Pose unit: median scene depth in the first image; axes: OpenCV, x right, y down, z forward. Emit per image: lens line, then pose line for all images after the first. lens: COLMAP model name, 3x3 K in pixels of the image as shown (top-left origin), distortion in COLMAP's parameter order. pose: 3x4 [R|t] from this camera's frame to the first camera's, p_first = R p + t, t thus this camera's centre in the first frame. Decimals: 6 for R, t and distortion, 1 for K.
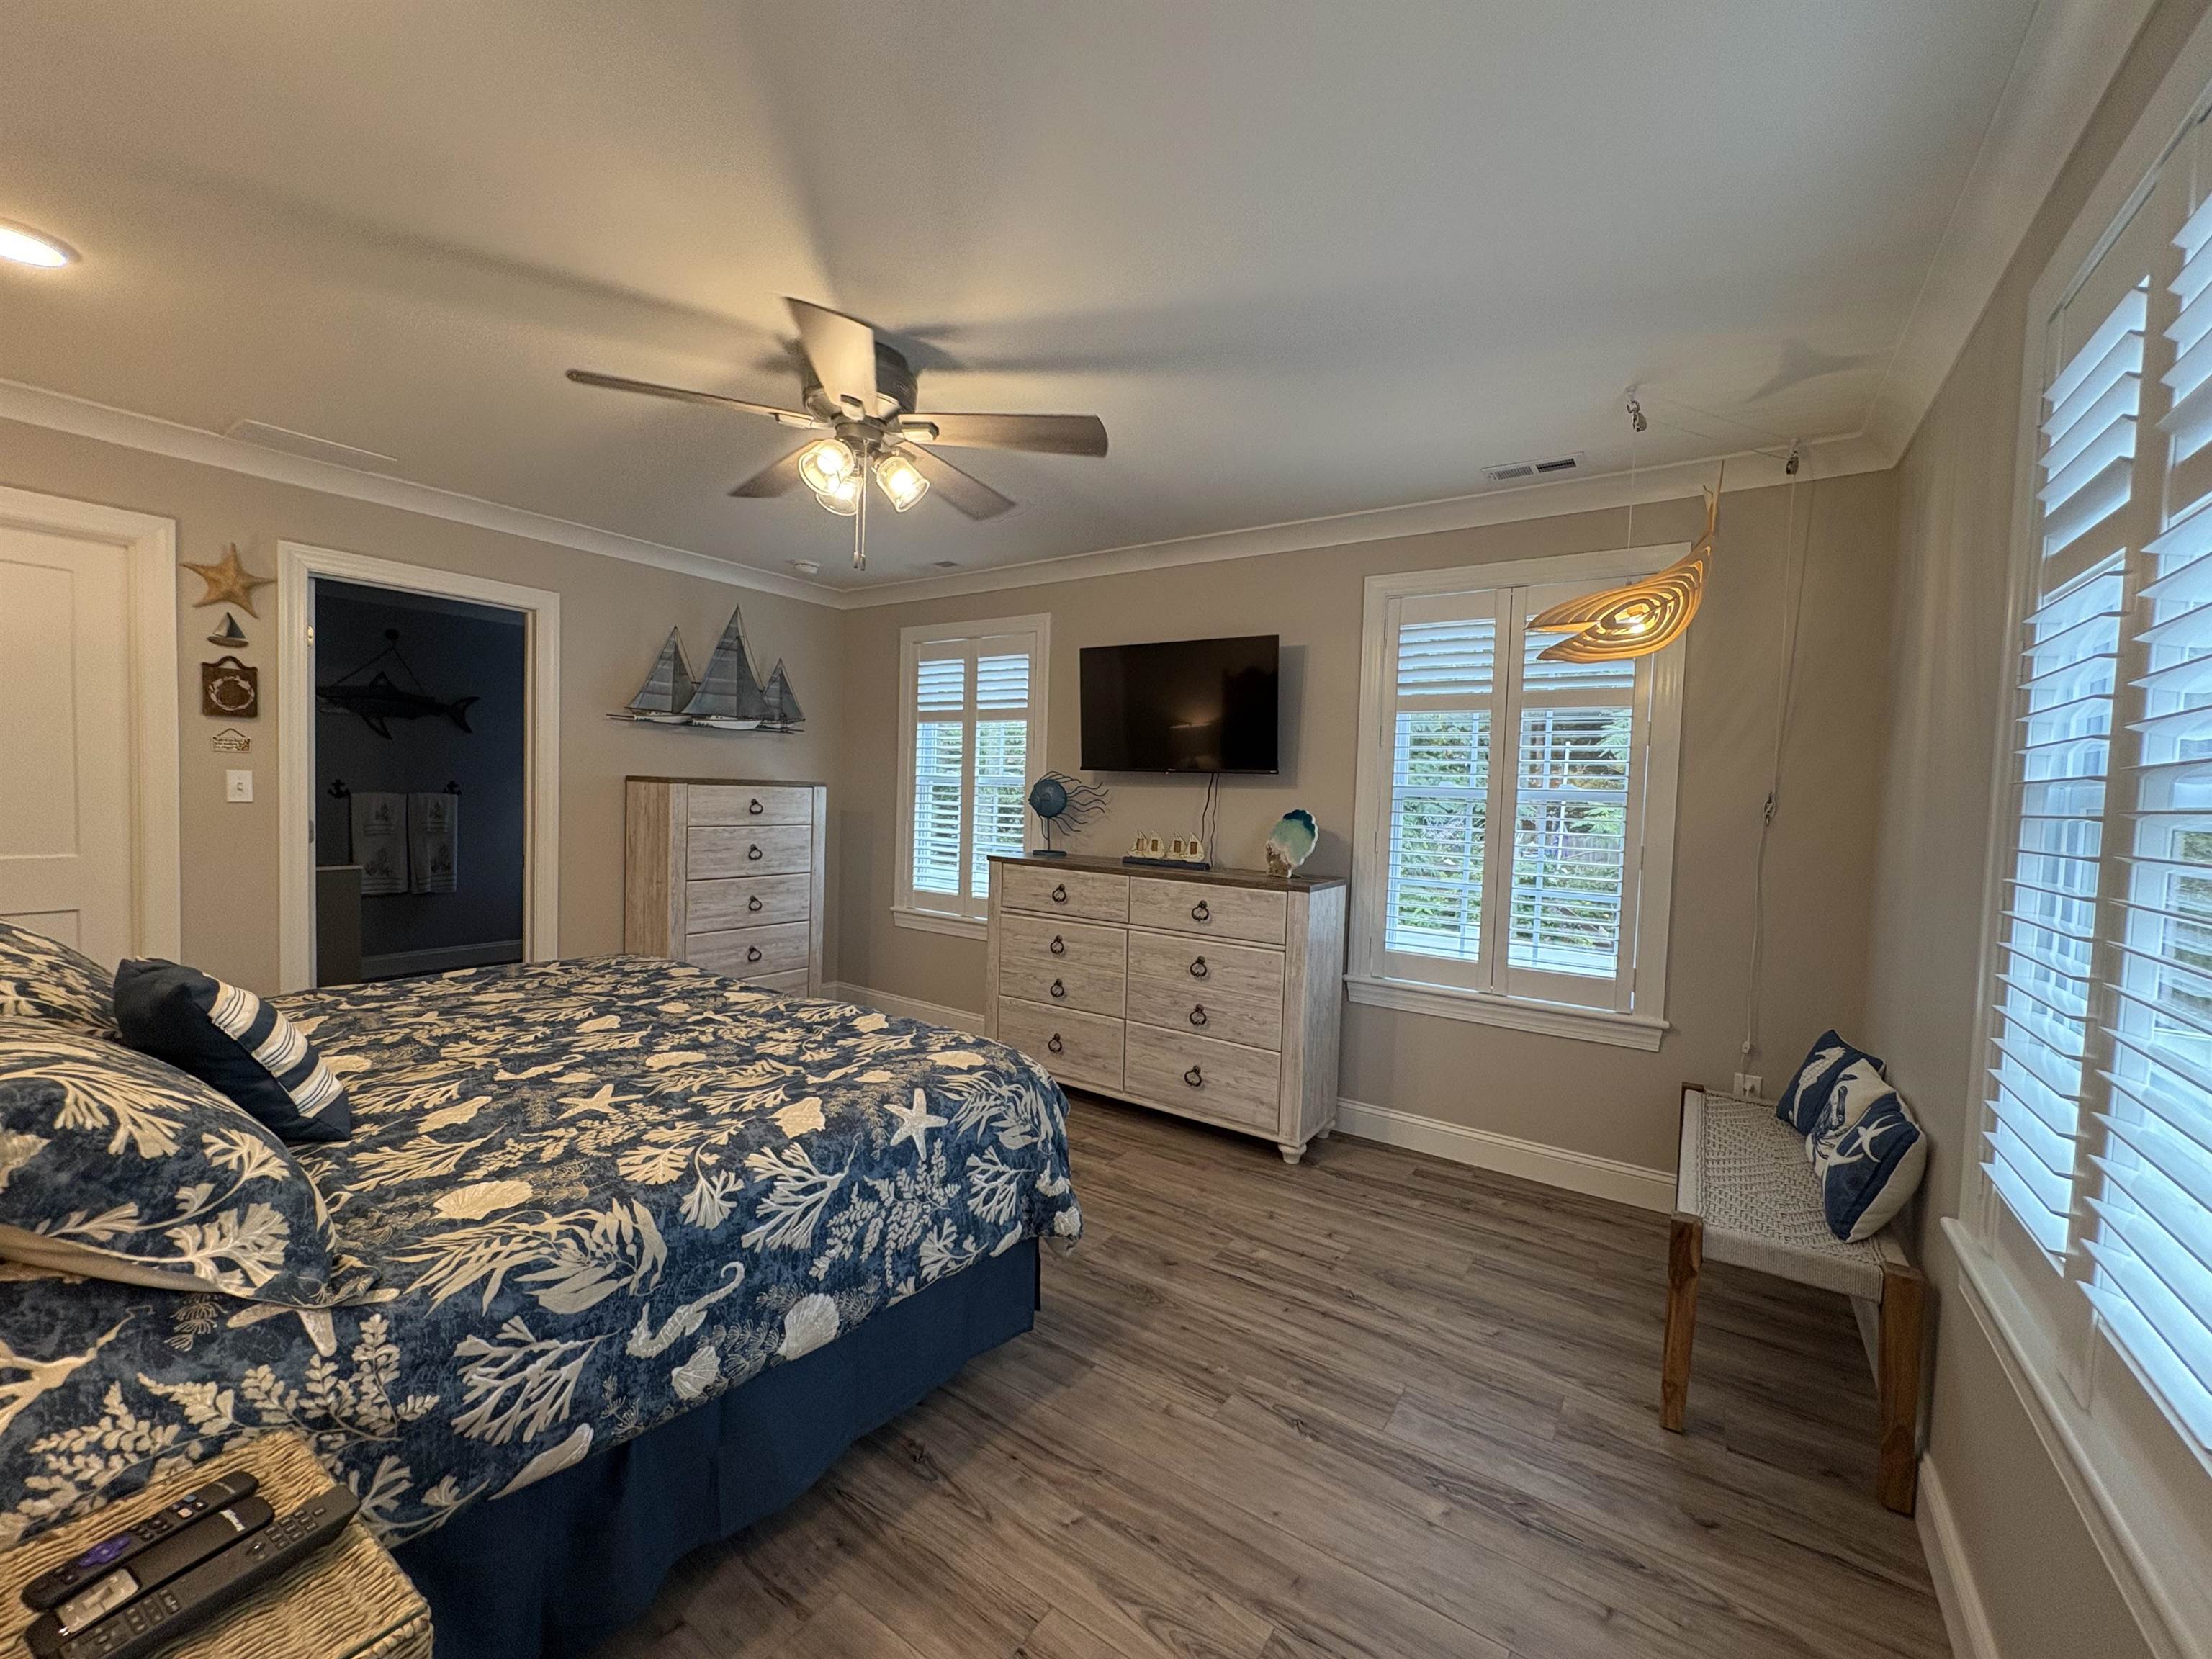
lens RADIAL K [[876.6, 0, 1106.0], [0, 876.6, 829.5], [0, 0, 1]] dist [-0.001229, 0.000039]
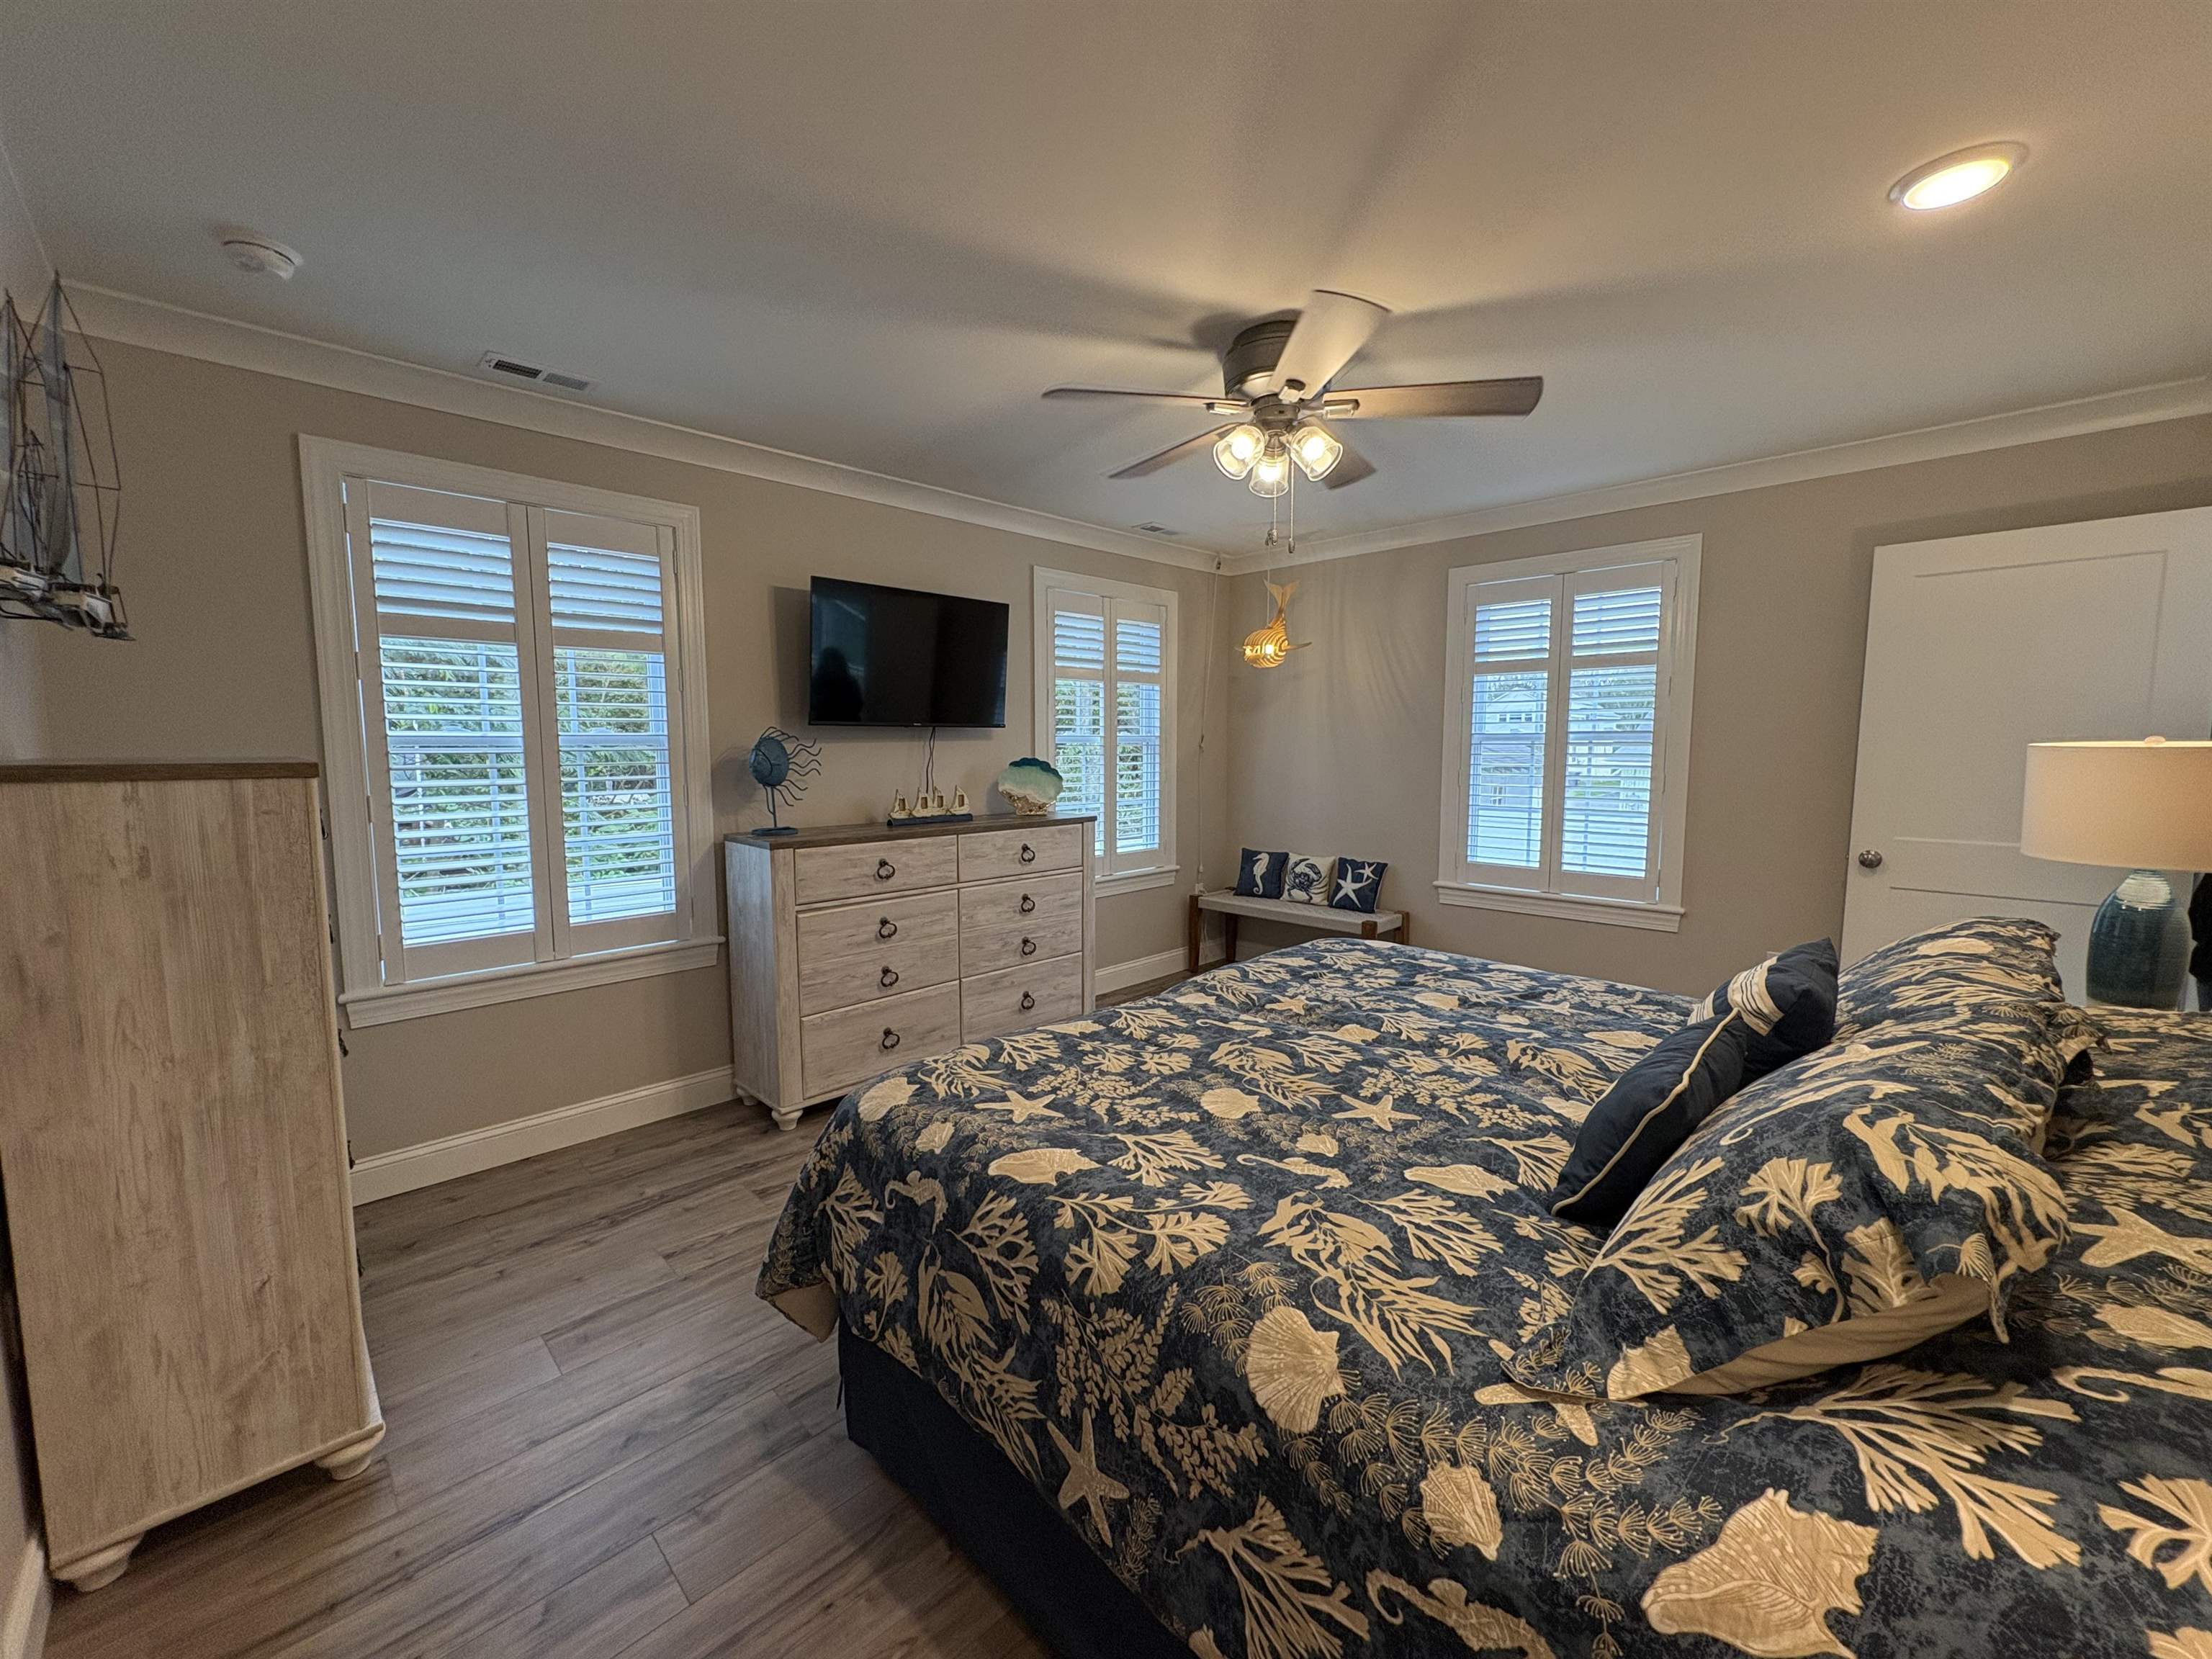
lens RADIAL K [[865.5, 0, 1106.0], [0, 865.5, 829.5], [0, 0, 1]] dist [-0.002577, -0.000072]
pose [[0.190724, -0.131995, 0.972729, -0.878526], [0.054268, 0.990821, 0.123809, -0.063276], [-0.980143, 0.029174, 0.196136, 0.643455]]
